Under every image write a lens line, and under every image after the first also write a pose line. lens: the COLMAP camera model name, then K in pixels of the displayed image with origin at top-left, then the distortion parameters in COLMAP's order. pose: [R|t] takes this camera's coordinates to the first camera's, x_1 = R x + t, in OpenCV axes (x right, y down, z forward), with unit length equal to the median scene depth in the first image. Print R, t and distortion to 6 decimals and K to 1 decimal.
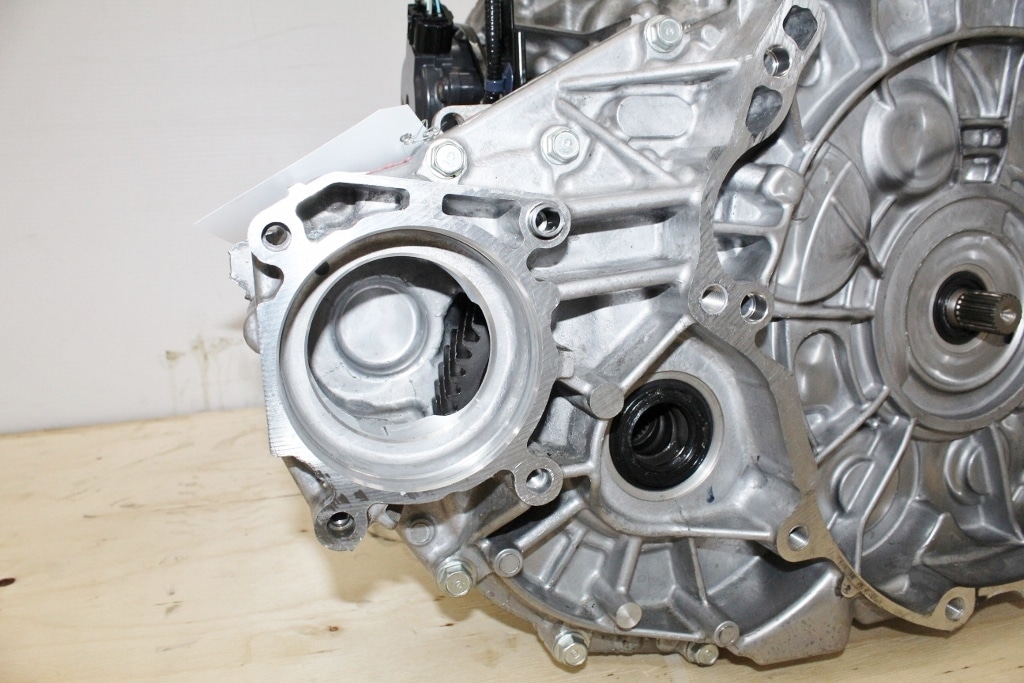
lens RADIAL K [[845.7, 0, 512.0], [0, 845.7, 341.5], [0, 0, 1]] dist [-0.160747, 0.121158]
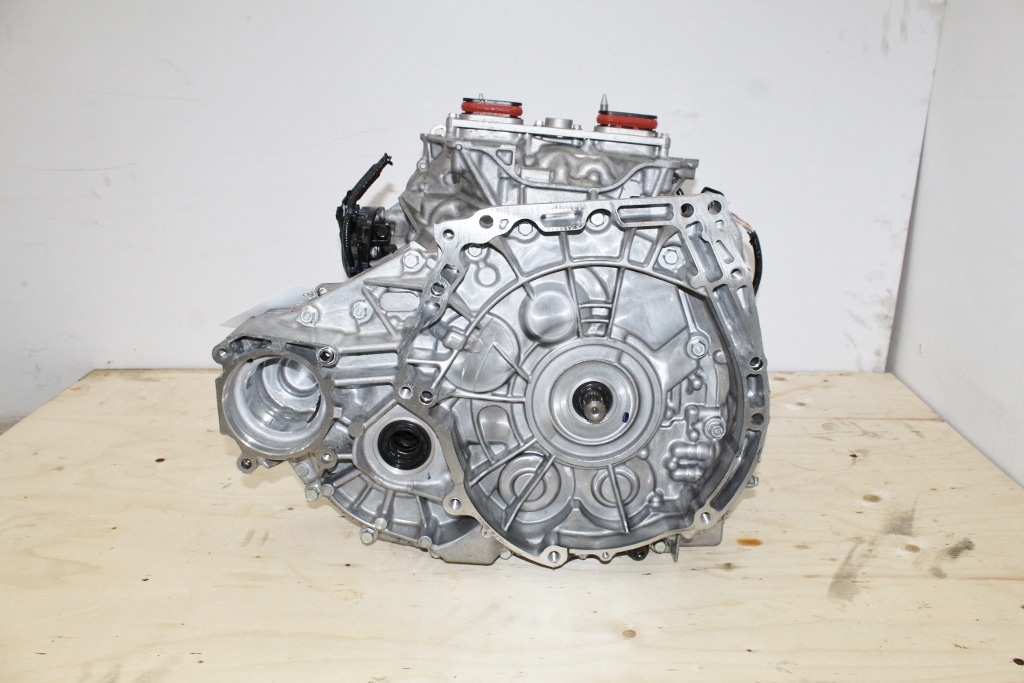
lens RADIAL K [[849.4, 0, 519.7], [0, 849.4, 340.9], [0, 0, 1]] dist [-0.171593, 0.149630]
pose [[0.959221, 0.120707, -0.255588, 0.919413], [-0.095915, 0.989581, 0.107380, -0.385014], [0.265886, -0.078486, 0.960804, -0.906589]]
